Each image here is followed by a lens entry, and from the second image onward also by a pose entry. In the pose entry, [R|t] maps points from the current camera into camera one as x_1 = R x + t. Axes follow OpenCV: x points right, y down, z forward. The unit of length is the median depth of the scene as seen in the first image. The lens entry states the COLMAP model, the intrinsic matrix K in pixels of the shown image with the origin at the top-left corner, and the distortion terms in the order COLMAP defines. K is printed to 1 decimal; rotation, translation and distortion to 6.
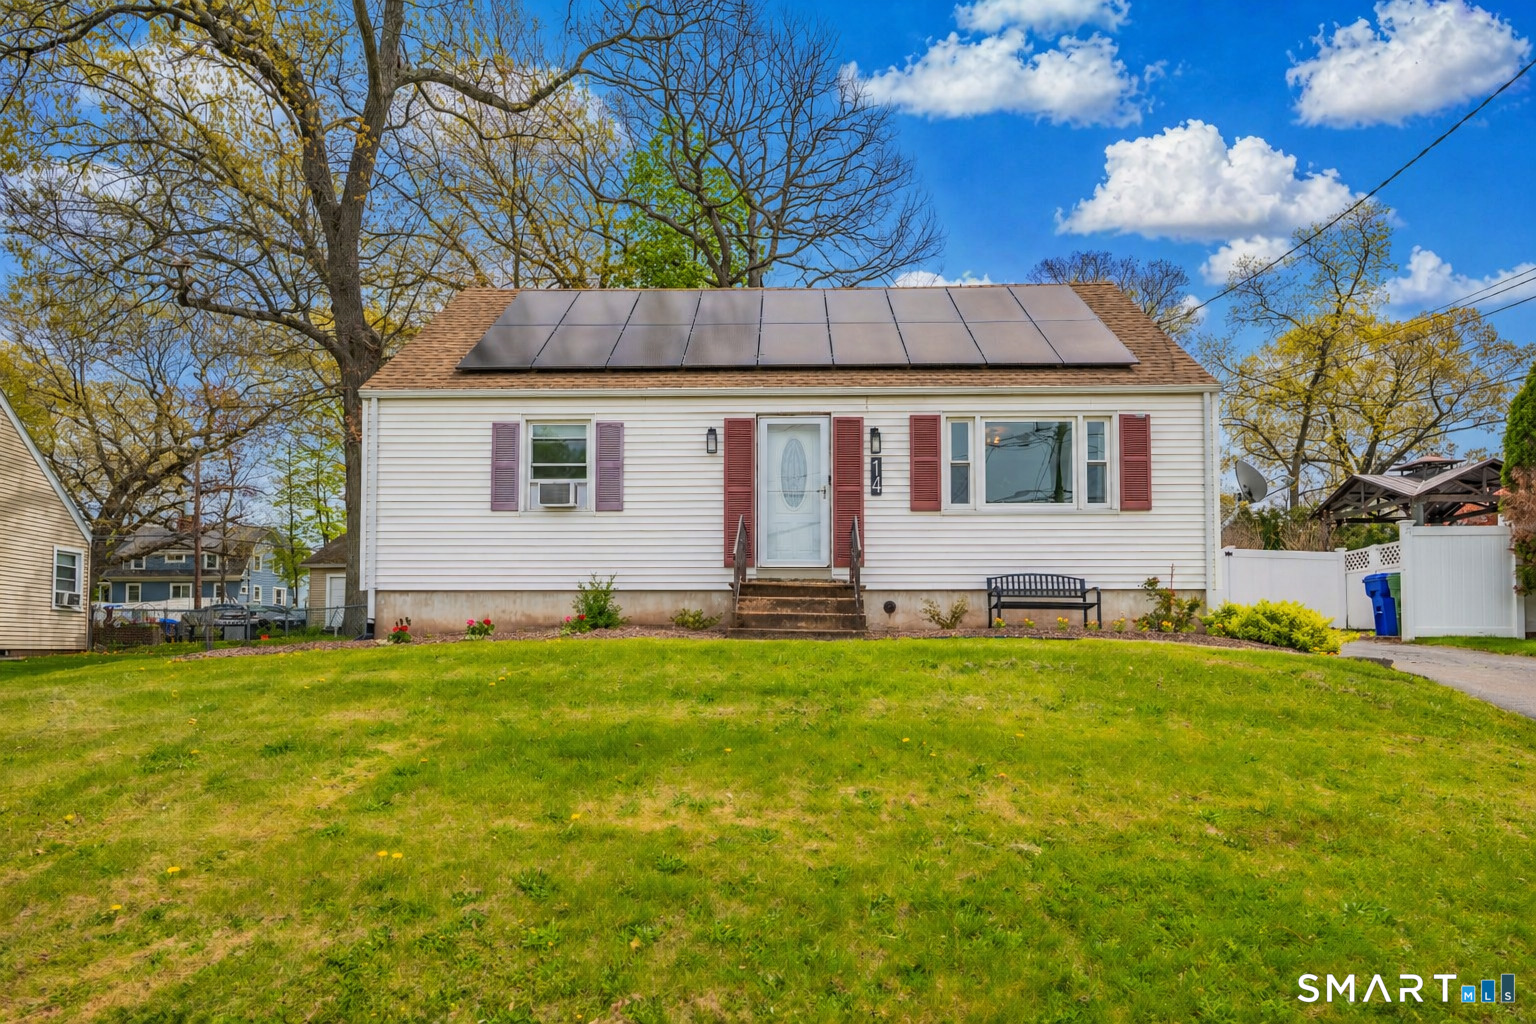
lens RADIAL K [[813.3, 0, 768.0], [0, 813.3, 512.0], [0, 0, 1]] dist [0.003542, 0.000330]
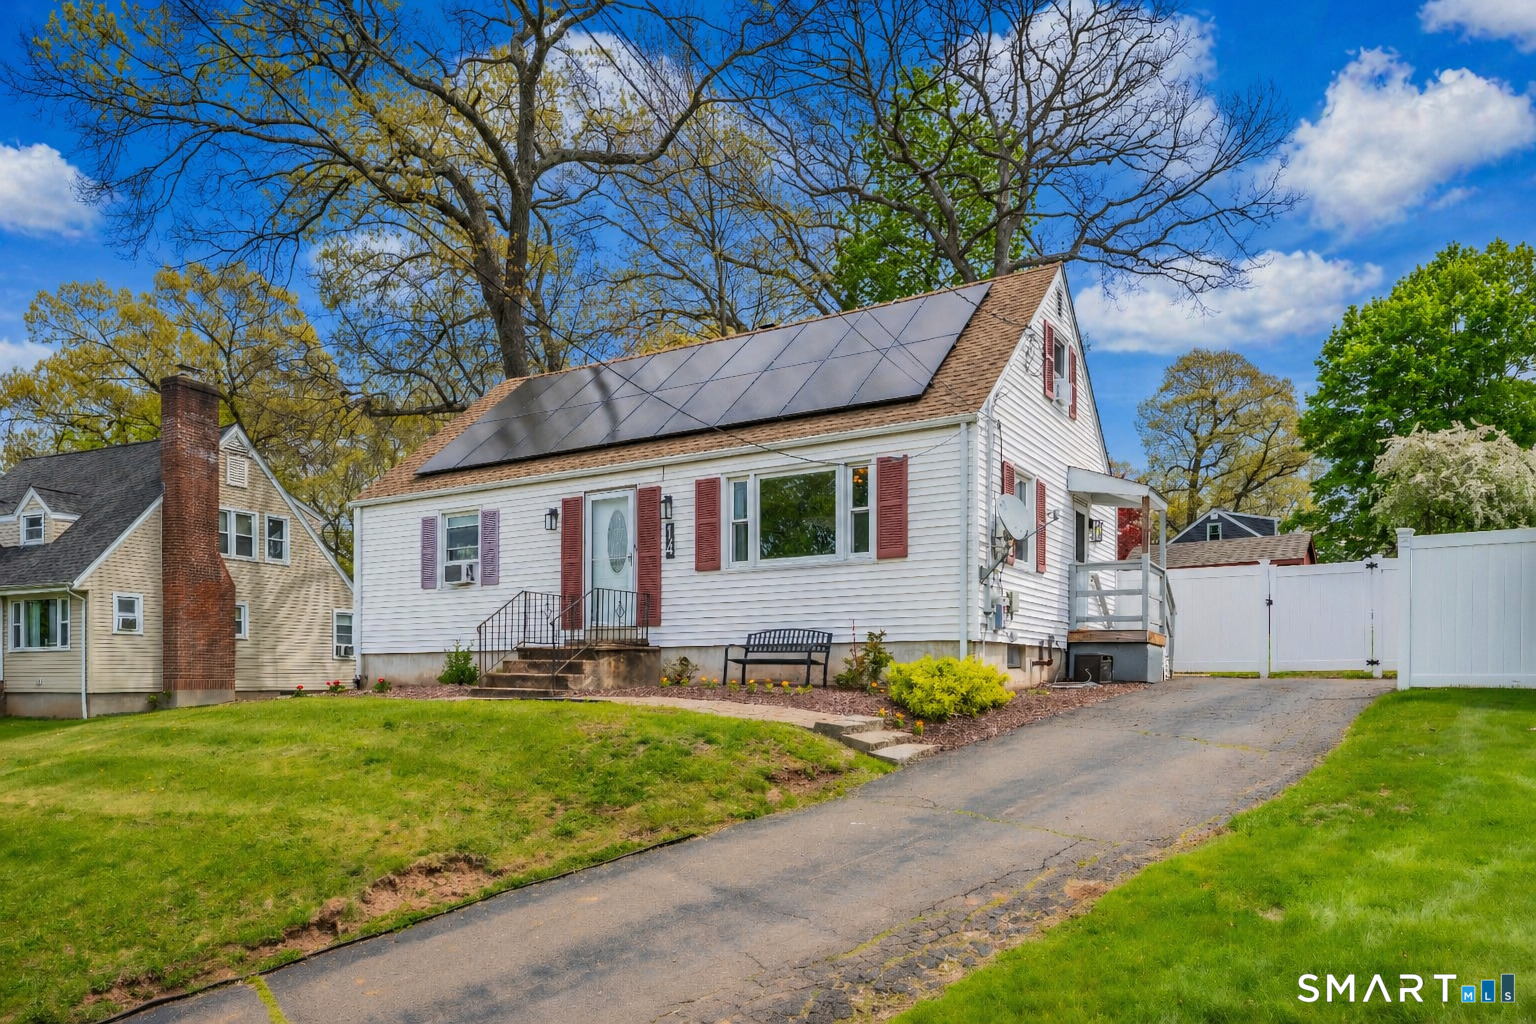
lens RADIAL K [[1028.8, 0, 768.0], [0, 1028.8, 512.0], [0, 0, 1]] dist [-0.001876, -0.000796]
pose [[0.862566, -0.082376, -0.499194, 0.922847], [0.087418, 0.996083, -0.013320, -0.051956], [0.498335, -0.032149, 0.866388, -0.112584]]
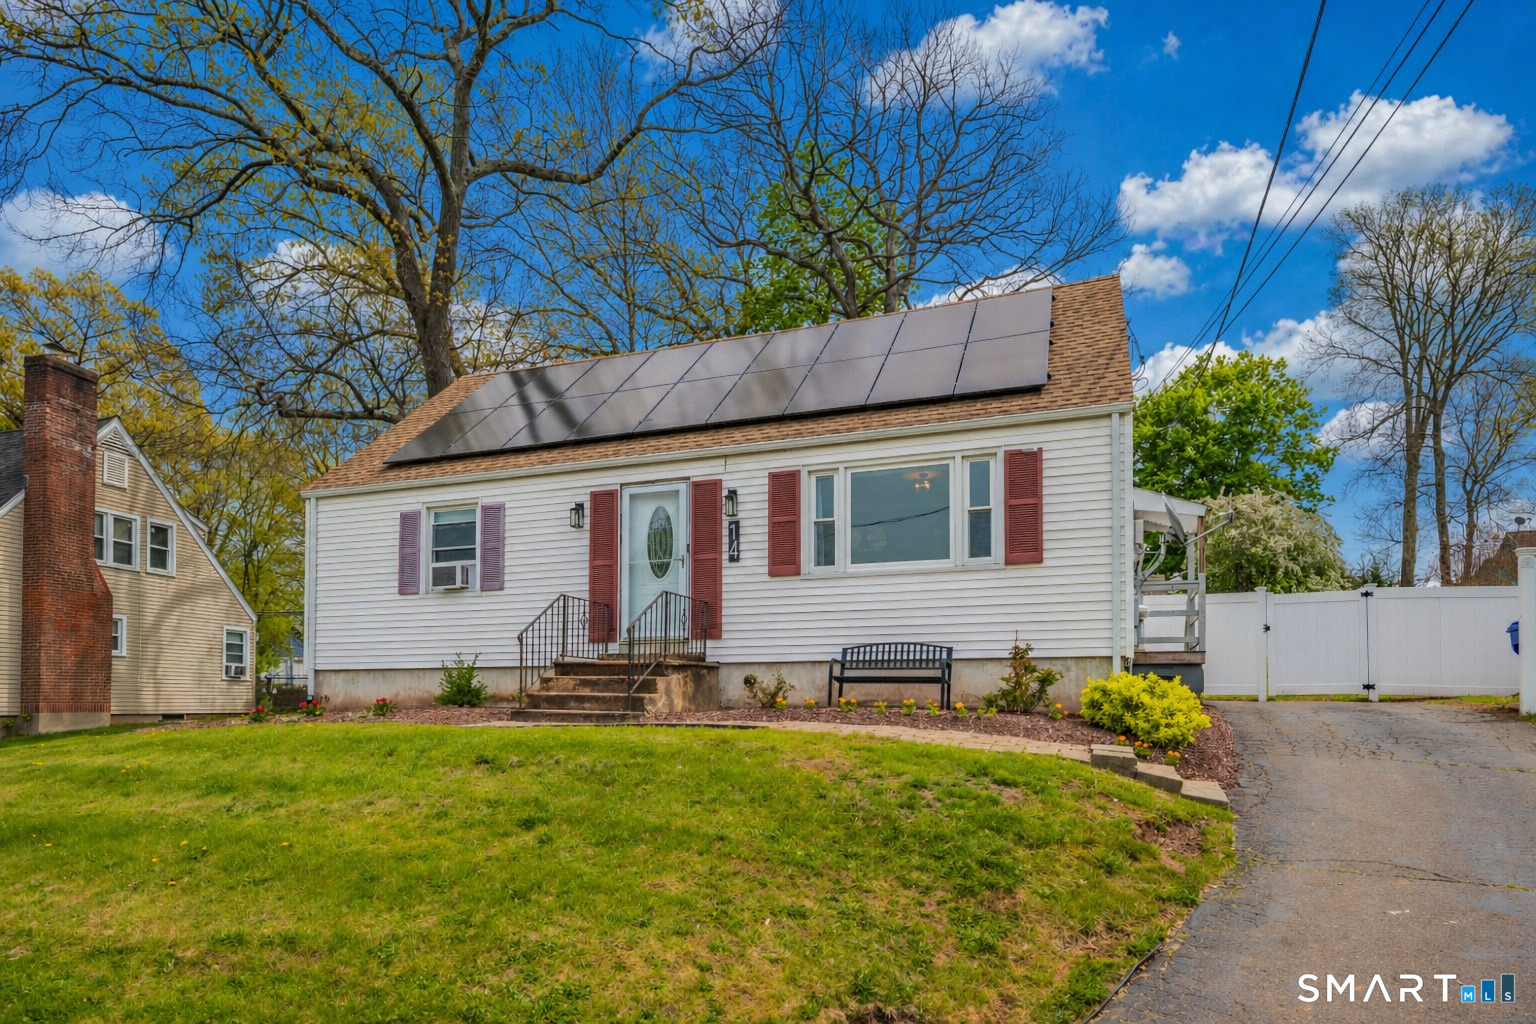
lens RADIAL K [[876.7, 0, 748.8], [0, 876.7, 565.5], [0, 0, 1]] dist [0.000623, 0.001143]
pose [[0.944546, -0.050677, -0.324445, 0.473103], [0.055200, 0.998464, 0.004747, -0.019855], [0.323706, -0.022393, 0.945893, 0.049029]]
